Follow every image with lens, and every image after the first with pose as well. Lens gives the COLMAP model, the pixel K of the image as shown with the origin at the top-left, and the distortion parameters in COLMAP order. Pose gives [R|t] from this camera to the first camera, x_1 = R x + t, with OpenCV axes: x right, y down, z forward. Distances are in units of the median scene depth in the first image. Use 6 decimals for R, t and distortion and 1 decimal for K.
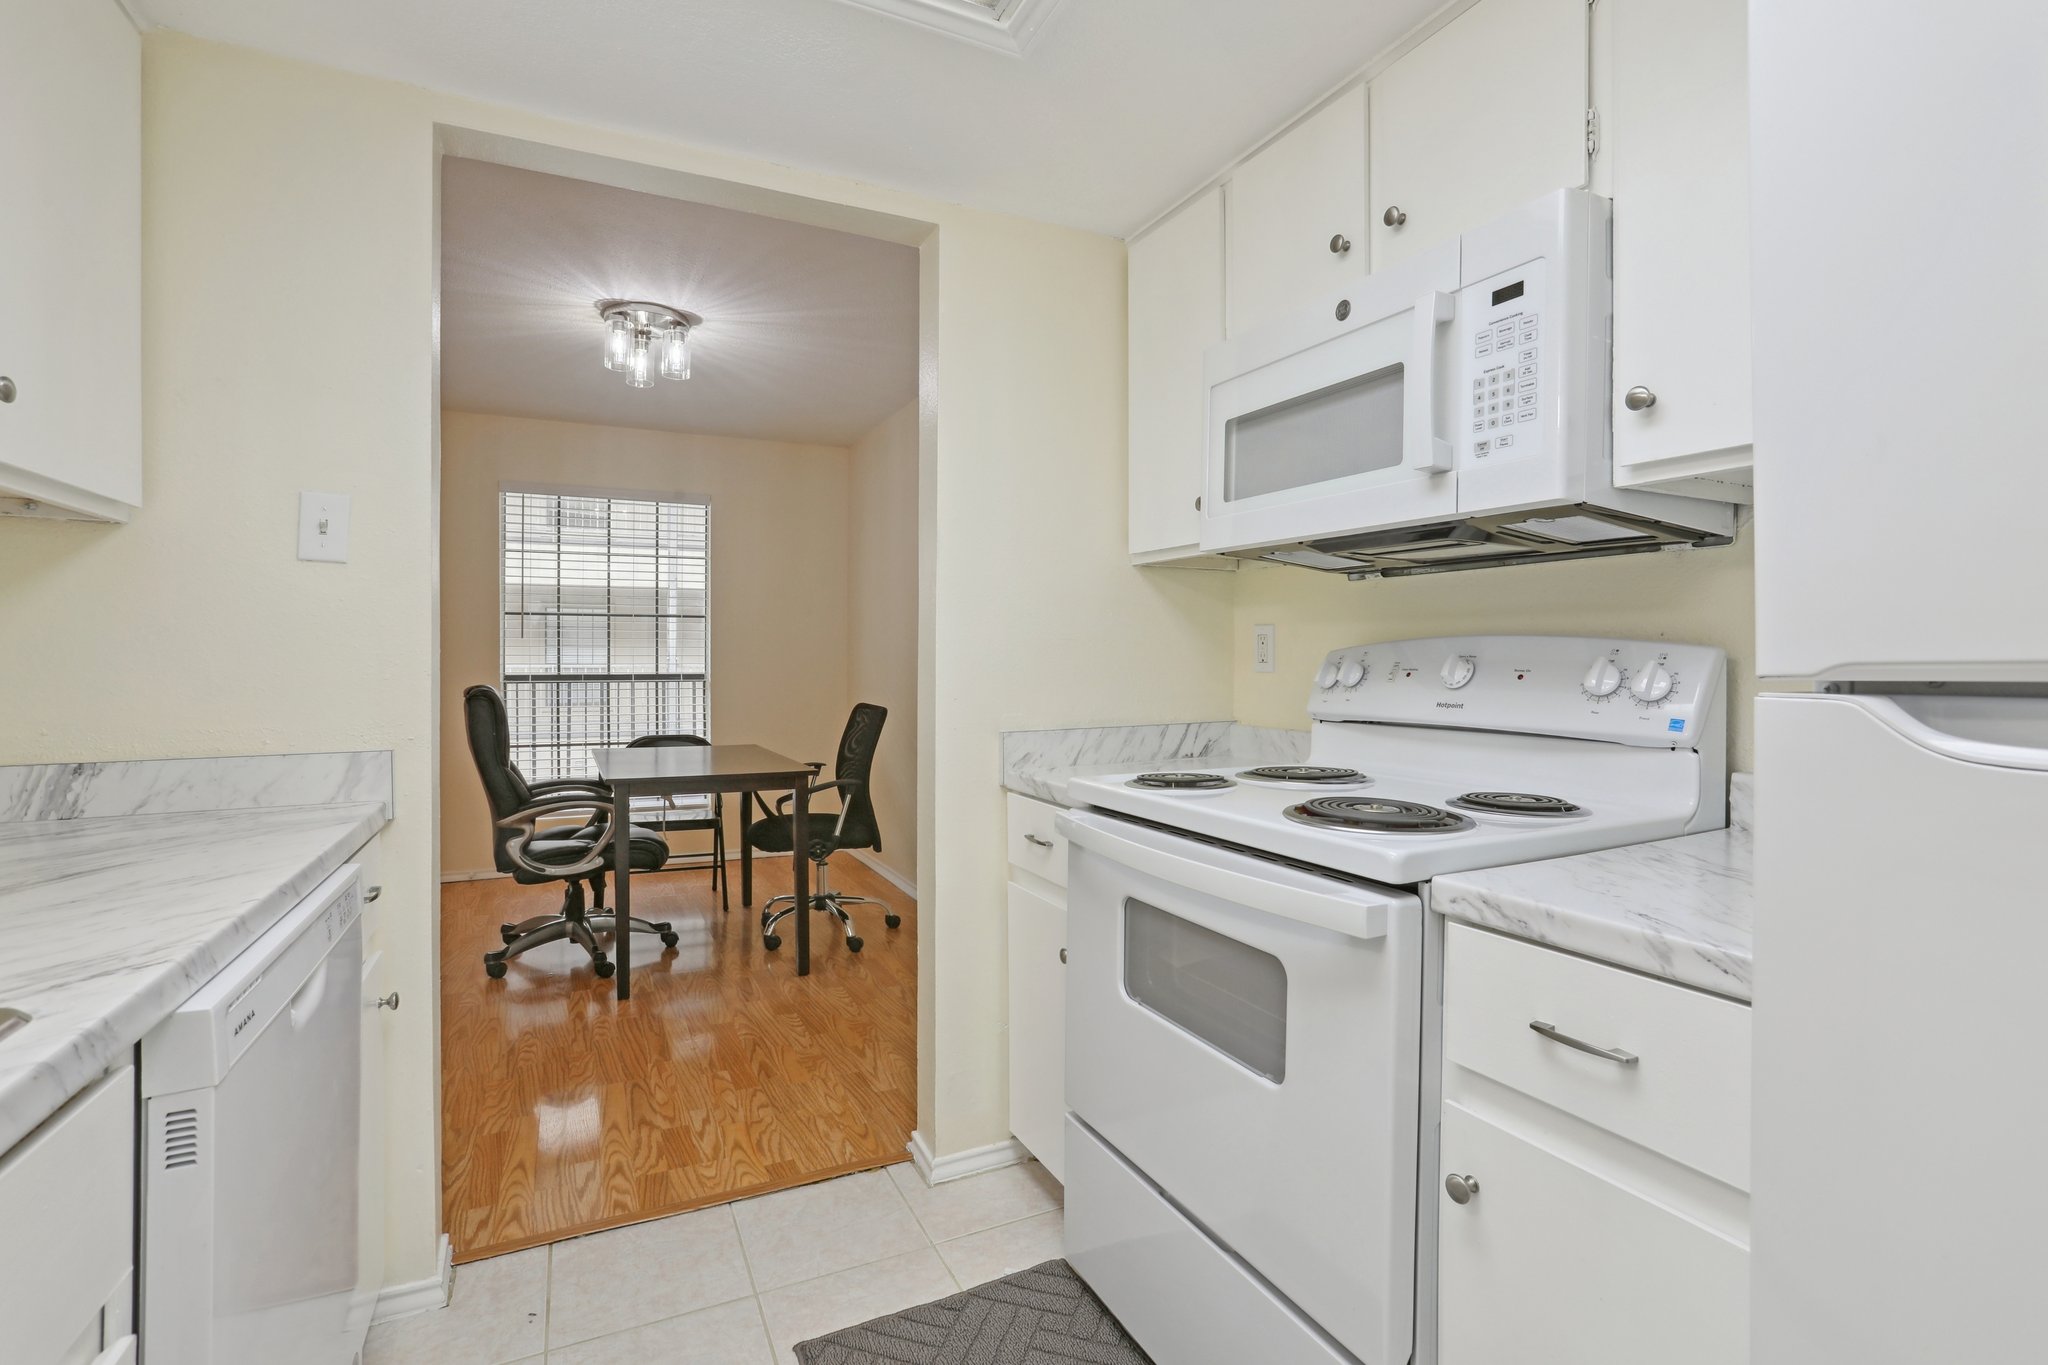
lens RADIAL K [[936.6, 0, 992.4], [0, 936.6, 677.2], [0, 0, 1]] dist [-0.060769, 0.024572]
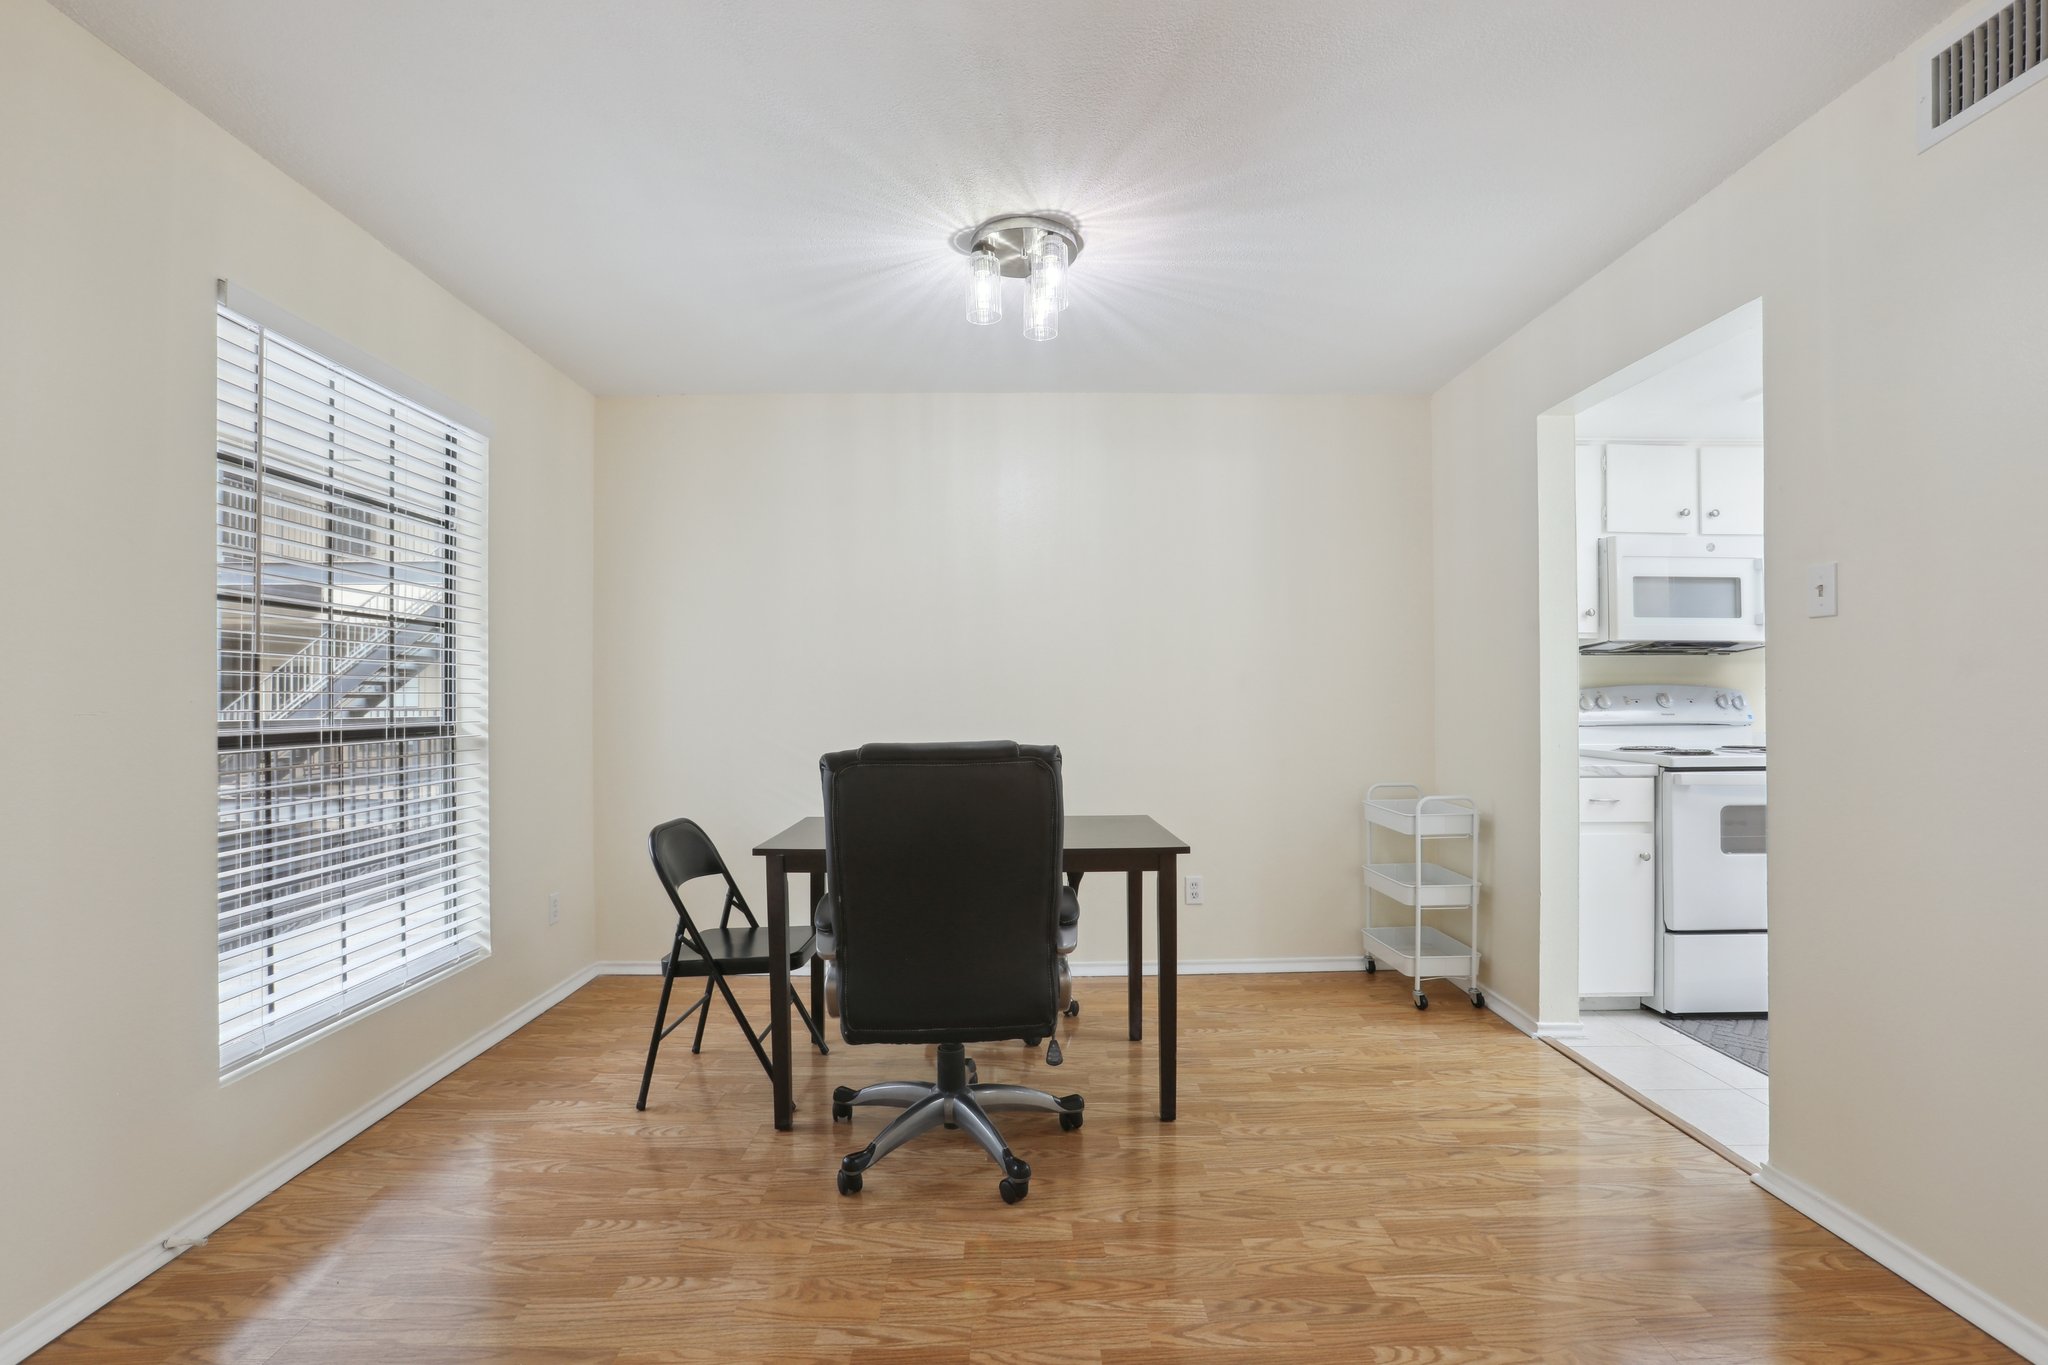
lens RADIAL K [[961.1, 0, 1015.0], [0, 961.1, 689.6], [0, 0, 1]] dist [-0.073599, 0.041447]
pose [[0.421721, -0.007453, 0.906695, -0.756973], [0.014970, 0.999887, 0.001257, -0.019134], [-0.906602, 0.013043, 0.421785, 0.480720]]
